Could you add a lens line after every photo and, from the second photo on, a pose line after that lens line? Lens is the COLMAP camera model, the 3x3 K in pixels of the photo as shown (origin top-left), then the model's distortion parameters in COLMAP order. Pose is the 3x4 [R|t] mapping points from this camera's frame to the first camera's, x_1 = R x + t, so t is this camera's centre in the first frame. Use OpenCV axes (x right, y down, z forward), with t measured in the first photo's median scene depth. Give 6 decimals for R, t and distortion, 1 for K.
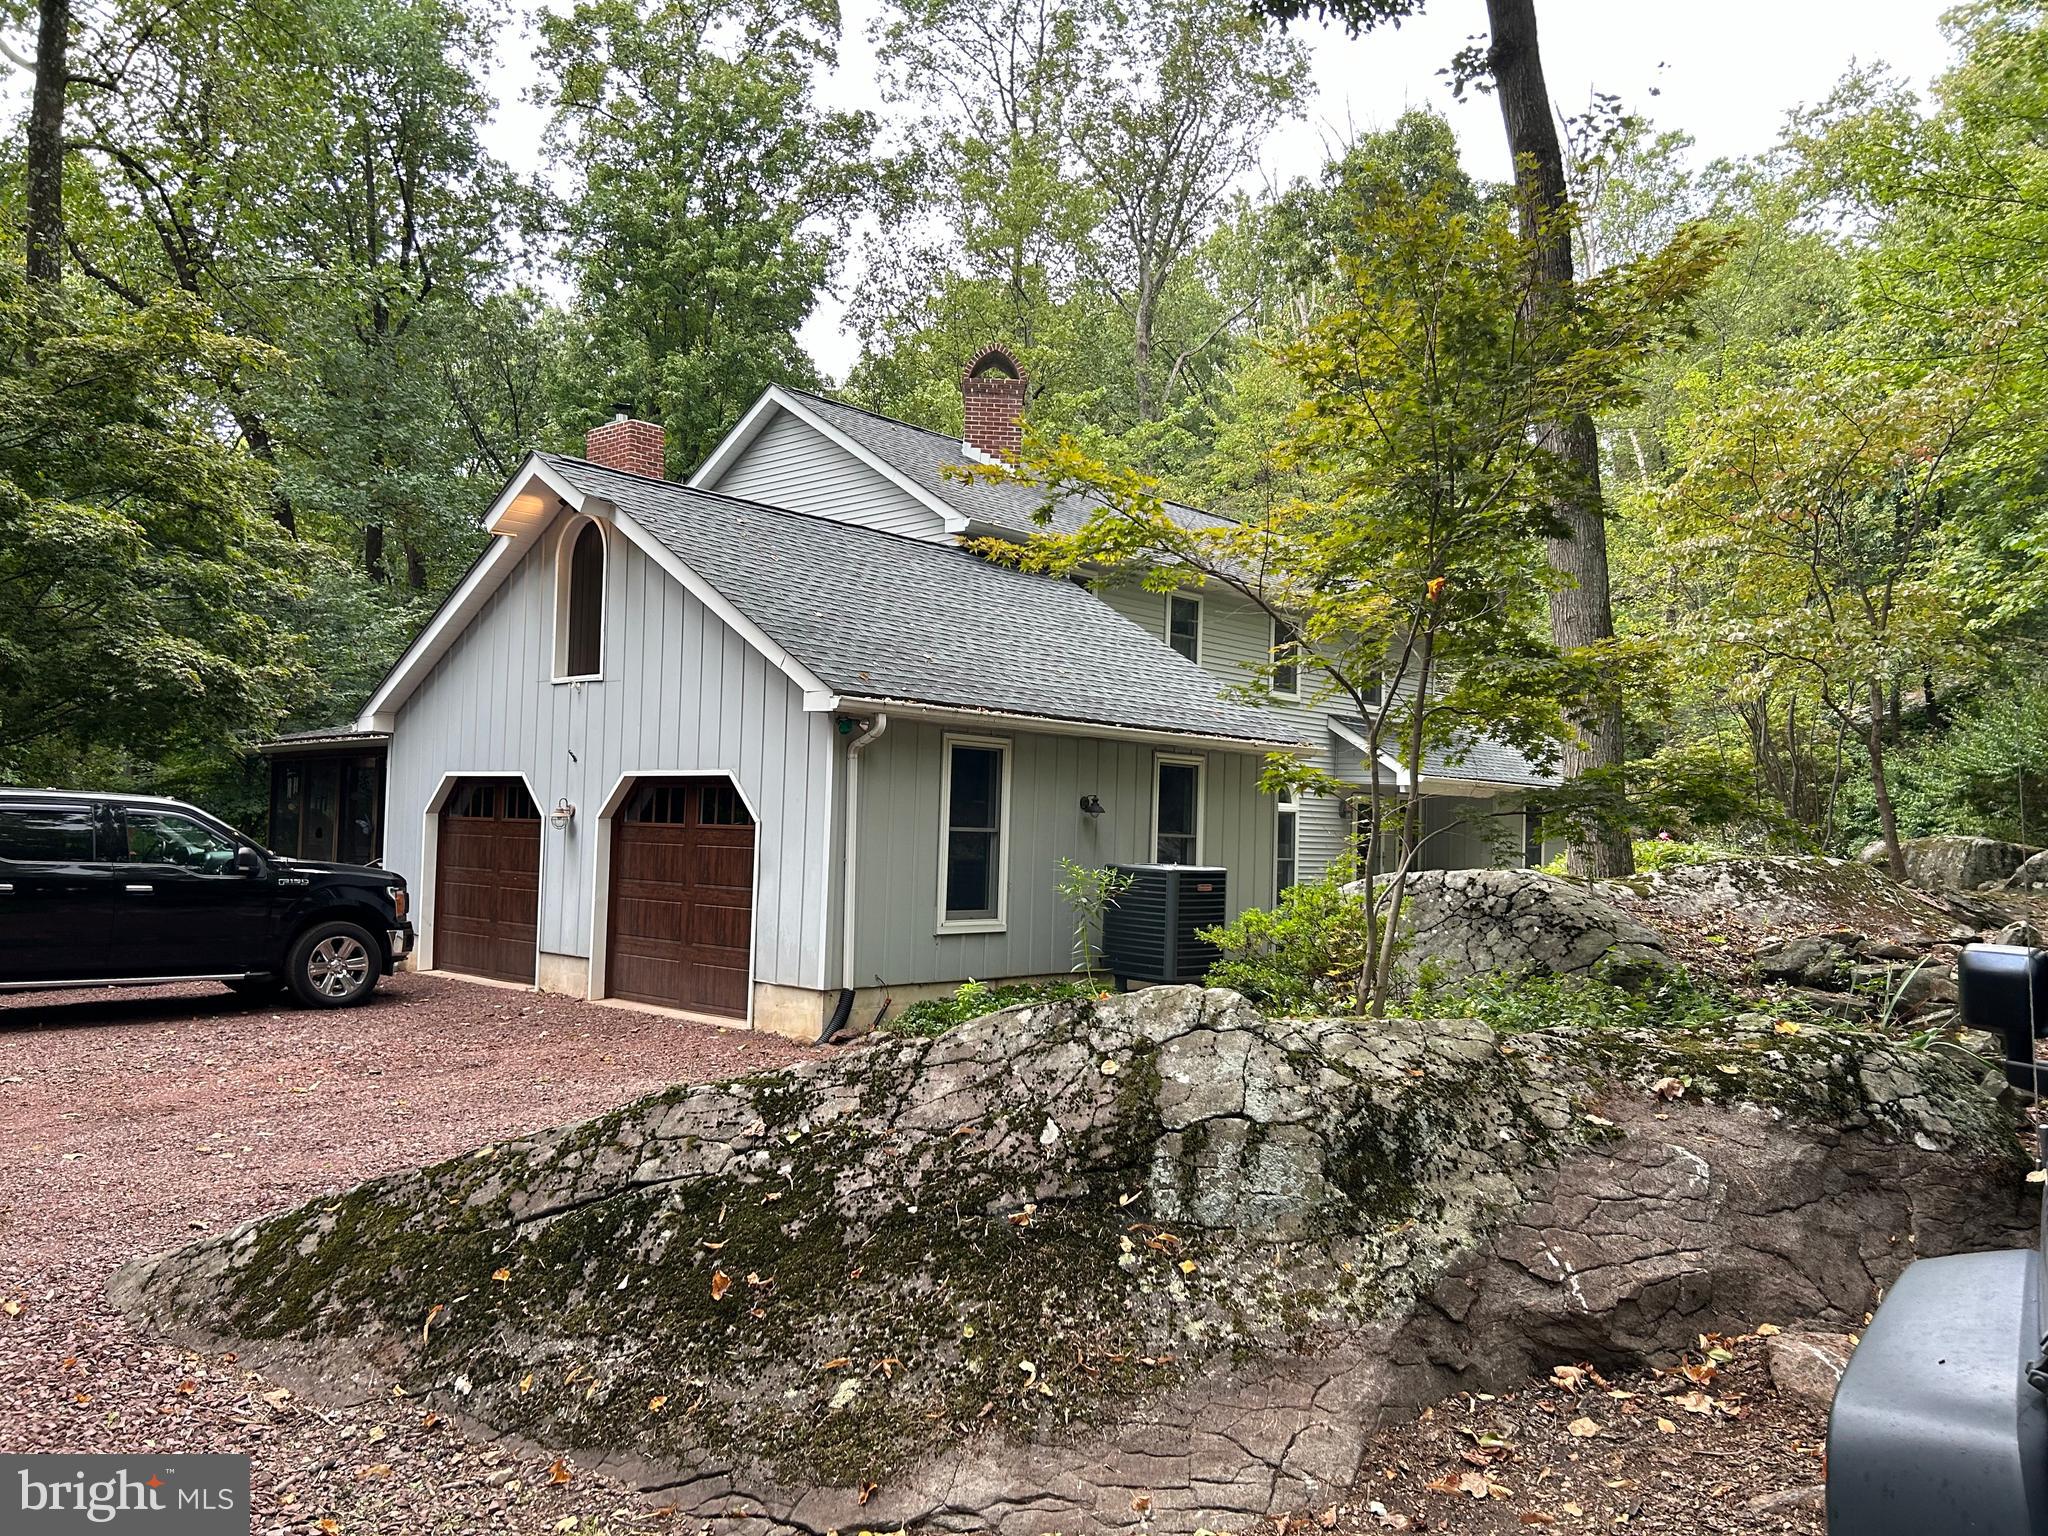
lens RADIAL K [[1549.5, 0, 1002.3], [0, 1549.5, 763.4], [0, 0, 1]] dist [0.104409, -0.162800]
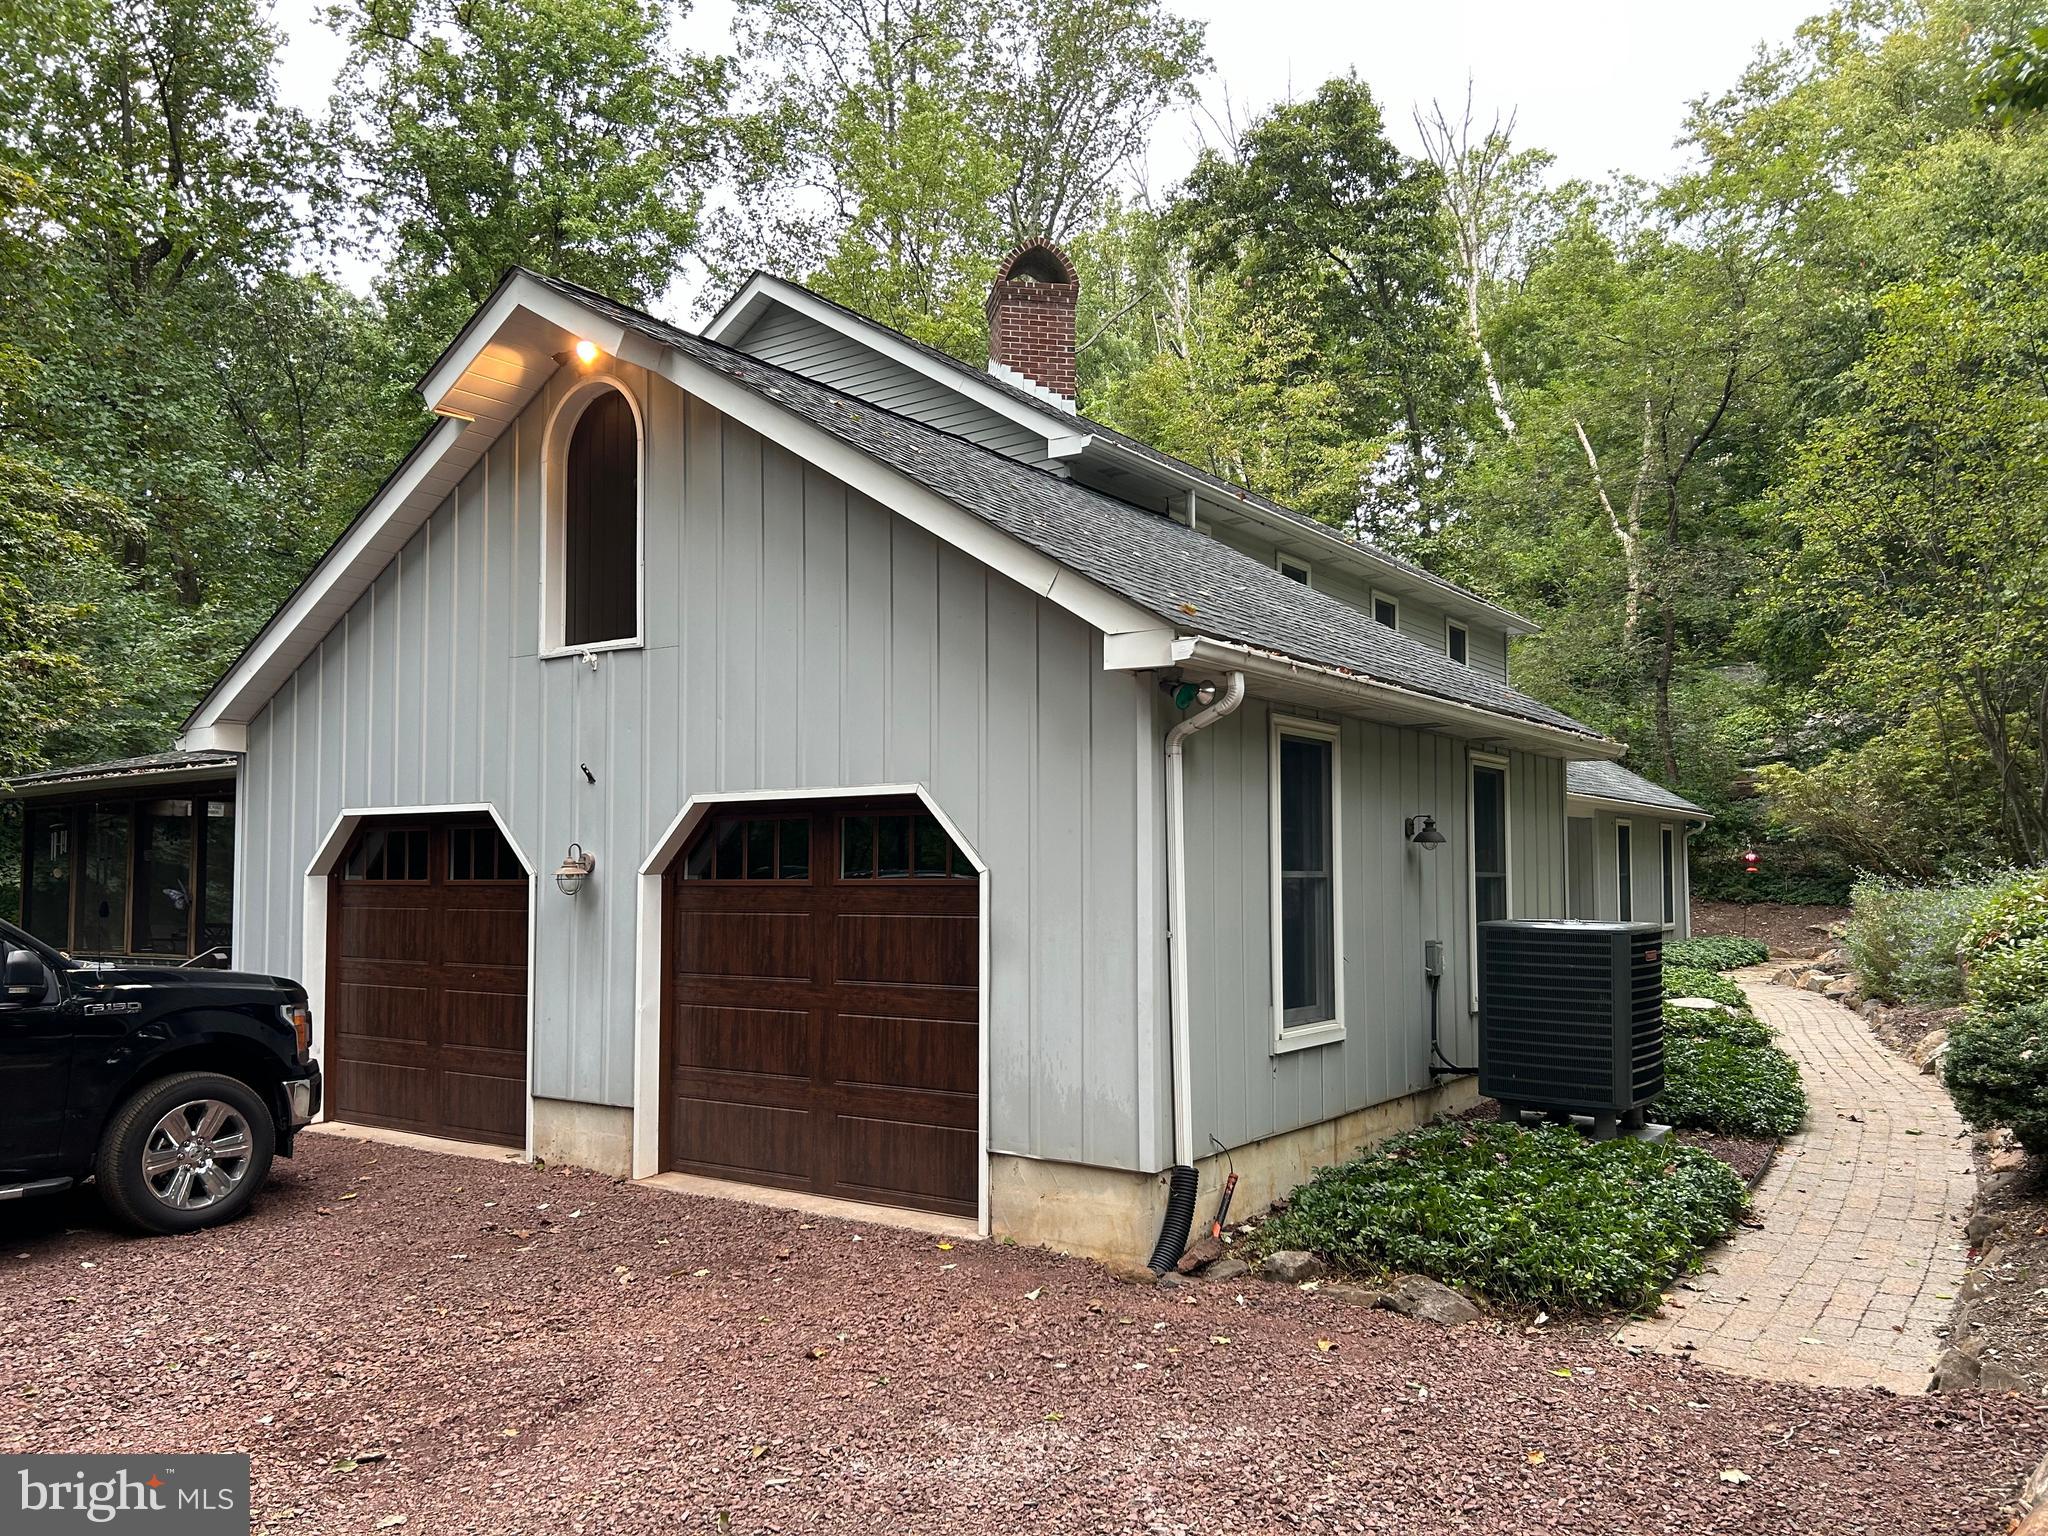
lens RADIAL K [[1550.7, 0, 1015.1], [0, 1550.7, 777.6], [0, 0, 1]] dist [0.064223, -0.066007]
pose [[0.989558, -0.022875, 0.142308, -0.187342], [0.025326, 0.999560, -0.015436, 0.009890], [-0.141892, 0.018879, 0.989702, 0.356829]]
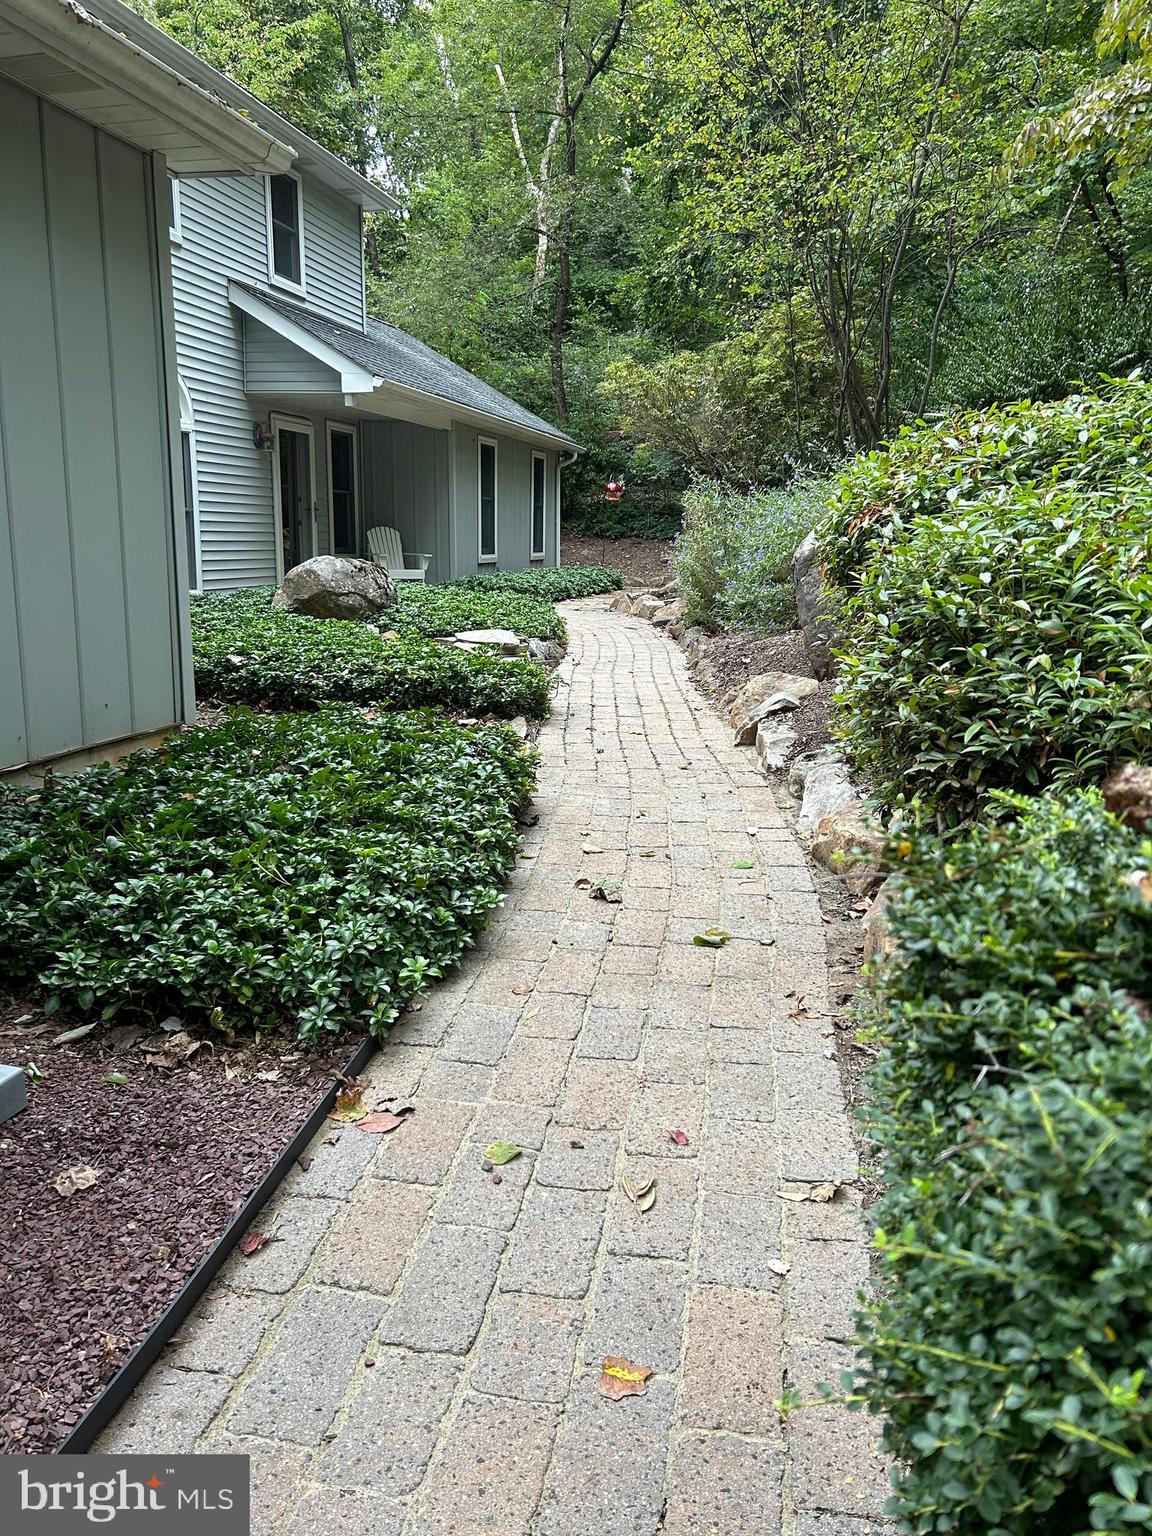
lens RADIAL K [[1163.0, 0, 576.0], [0, 1163.0, 768.0], [0, 0, 1]] dist [0.064223, -0.066007]
pose [[0.869491, -0.115547, 0.480244, 0.125329], [-0.007412, 0.969093, 0.246585, 0.068660], [-0.493893, -0.217963, 0.841761, 0.758722]]
